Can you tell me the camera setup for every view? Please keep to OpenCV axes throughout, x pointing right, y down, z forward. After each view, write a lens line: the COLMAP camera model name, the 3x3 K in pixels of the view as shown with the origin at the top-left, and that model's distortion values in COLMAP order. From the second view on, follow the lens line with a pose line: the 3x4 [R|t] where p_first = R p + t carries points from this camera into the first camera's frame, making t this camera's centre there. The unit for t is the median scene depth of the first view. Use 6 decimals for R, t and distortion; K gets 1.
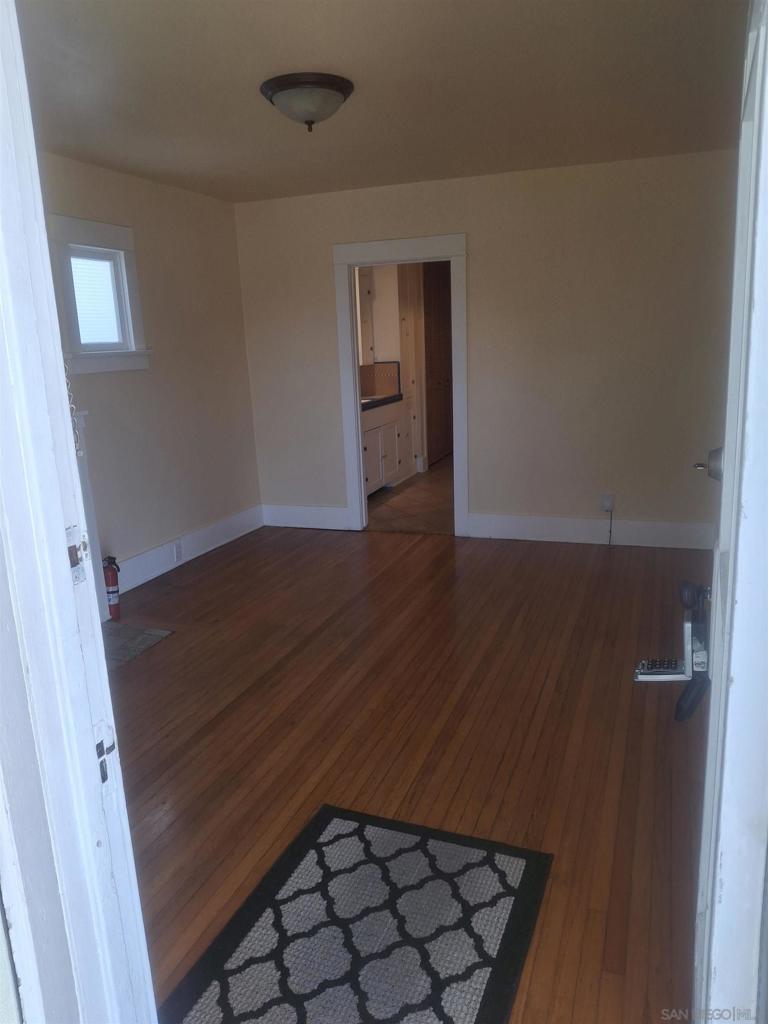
lens RADIAL K [[761.0, 0, 380.0], [0, 761.0, 517.4], [0, 0, 1]] dist [0.194457, -0.151701]
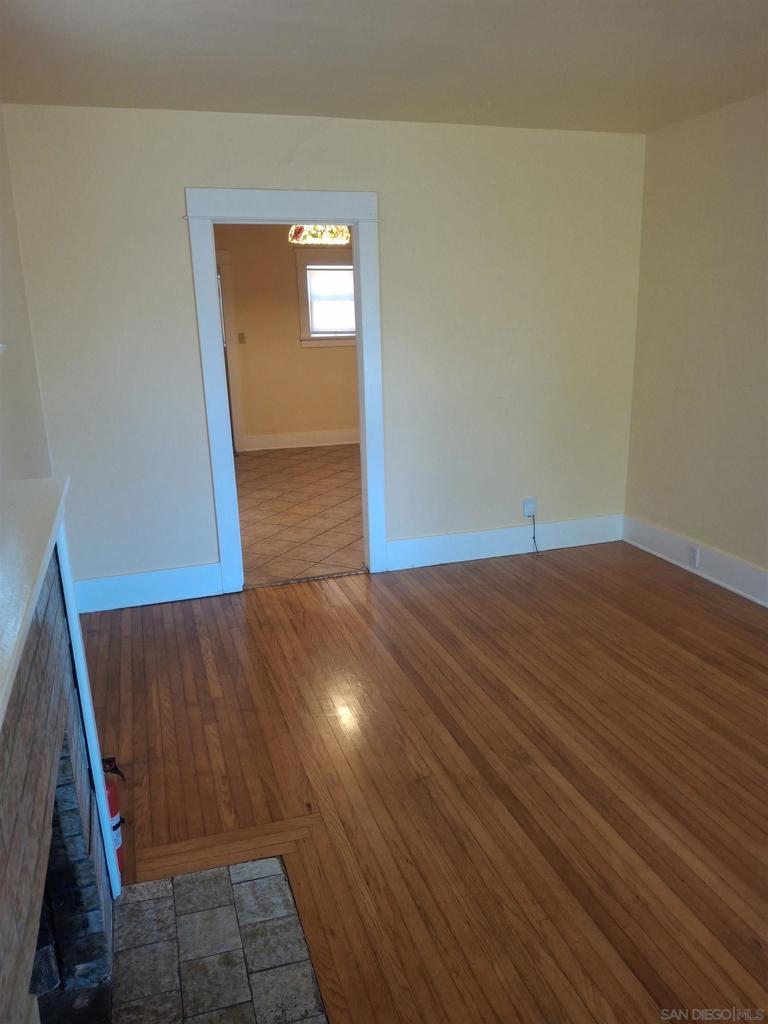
lens RADIAL K [[750.7, 0, 384.0], [0, 750.7, 512.0], [0, 0, 1]] dist [0.083755, -0.148104]
pose [[0.777567, -0.144169, 0.612049, -0.485311], [0.138275, 0.988739, 0.057230, -0.110475], [-0.613408, 0.040131, 0.788746, 0.500448]]
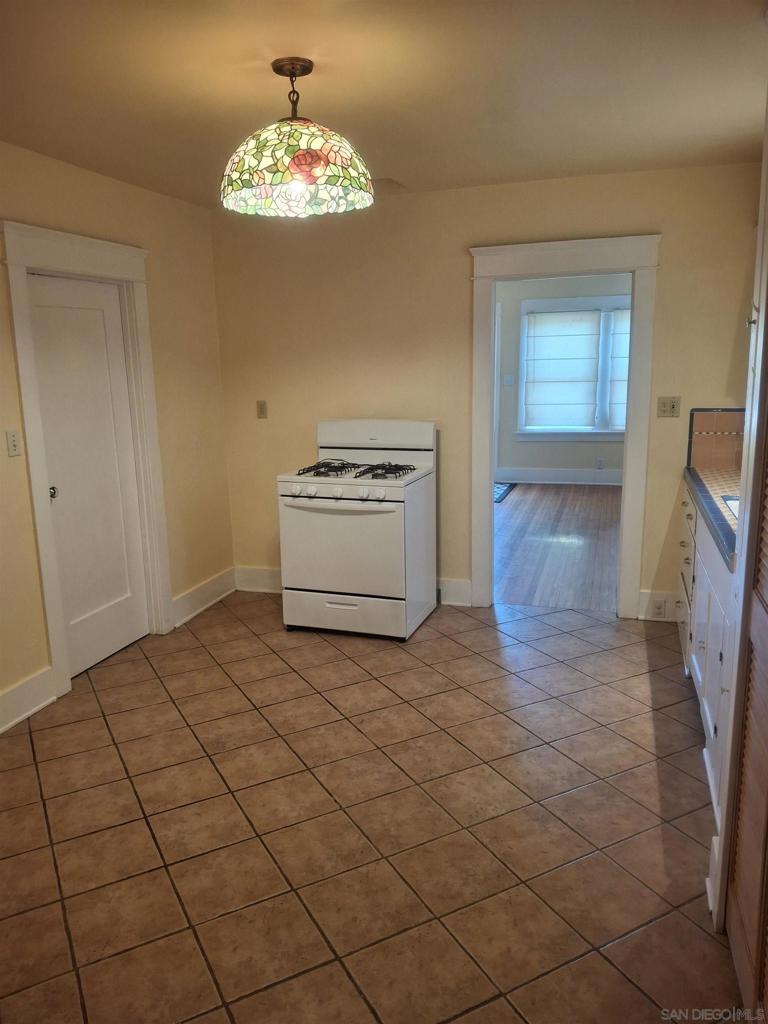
lens RADIAL K [[750.7, 0, 384.0], [0, 750.7, 512.0], [0, 0, 1]] dist [0.083755, -0.148104]
pose [[-0.995685, 0.075386, -0.054113, 0.376363], [0.045528, 0.904976, 0.423020, -0.591658], [0.080860, 0.418731, -0.904503, 2.356476]]
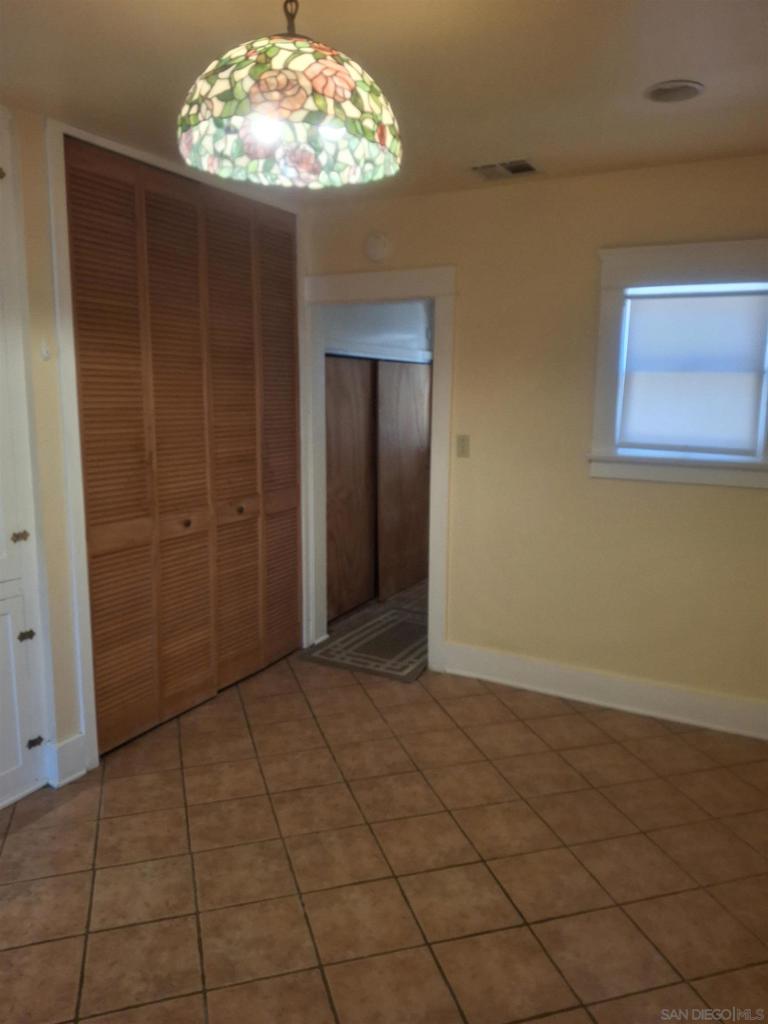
lens RADIAL K [[740.2, 0, 384.0], [0, 740.2, 512.0], [0, 0, 1]] dist [0.091956, -0.133068]
pose [[0.990432, 0.068125, -0.120018, 0.504319], [-0.075302, 0.995569, -0.056312, -0.351588], [0.115650, 0.064811, 0.991173, 1.324252]]
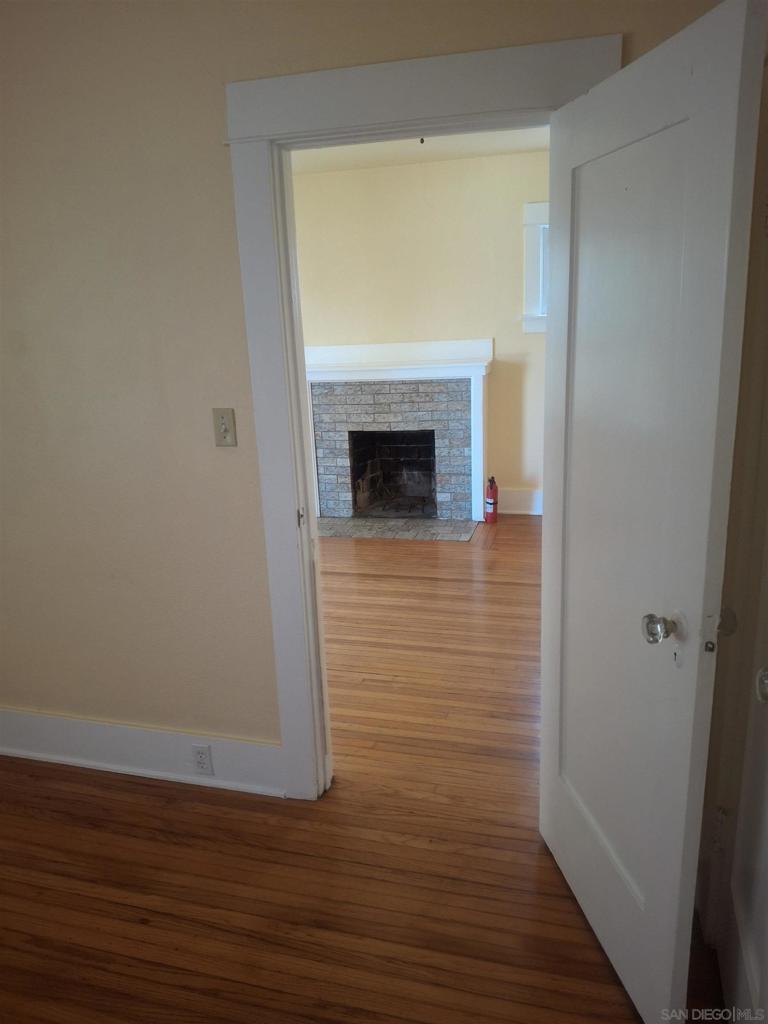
lens RADIAL K [[750.7, 0, 384.0], [0, 750.7, 512.0], [0, 0, 1]] dist [0.083755, -0.148104]
pose [[0.097677, 0.298253, -0.949476, 0.864179], [-0.194407, 0.941377, 0.275709, -0.208680], [0.976046, 0.157654, 0.149933, 0.642864]]
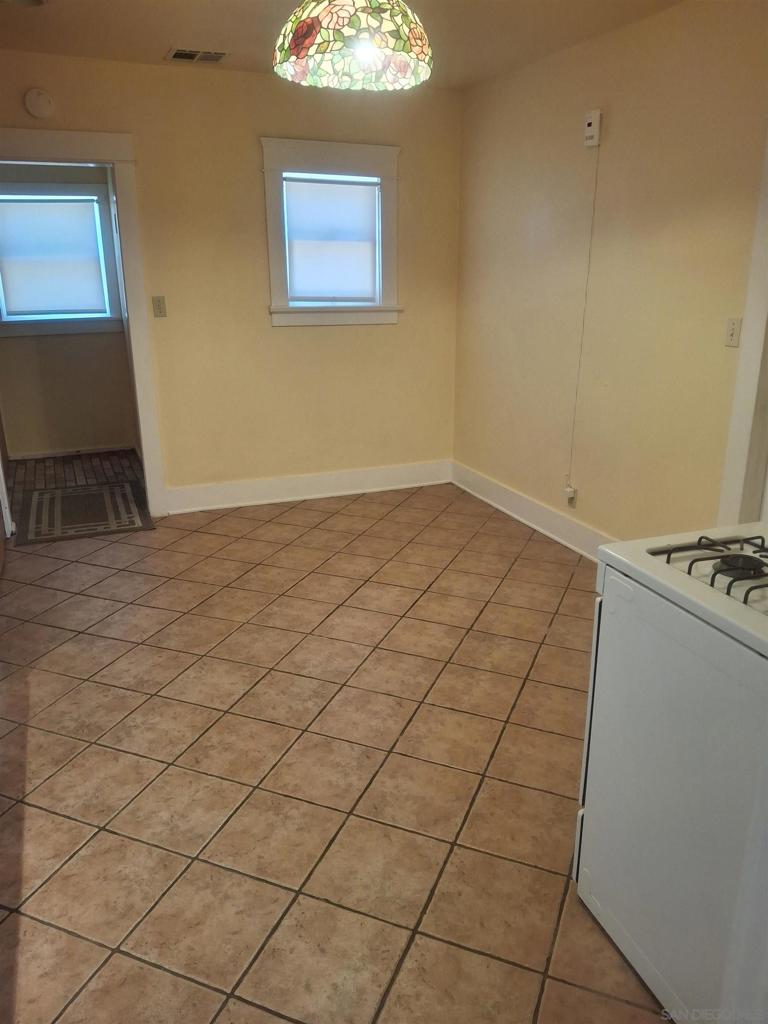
lens RADIAL K [[750.7, 0, 384.0], [0, 750.7, 512.0], [0, 0, 1]] dist [0.083755, -0.148104]
pose [[0.722258, -0.176646, 0.668684, -0.034454], [0.129275, 0.984274, 0.120383, -0.301611], [-0.679434, -0.000504, 0.733736, 1.274399]]
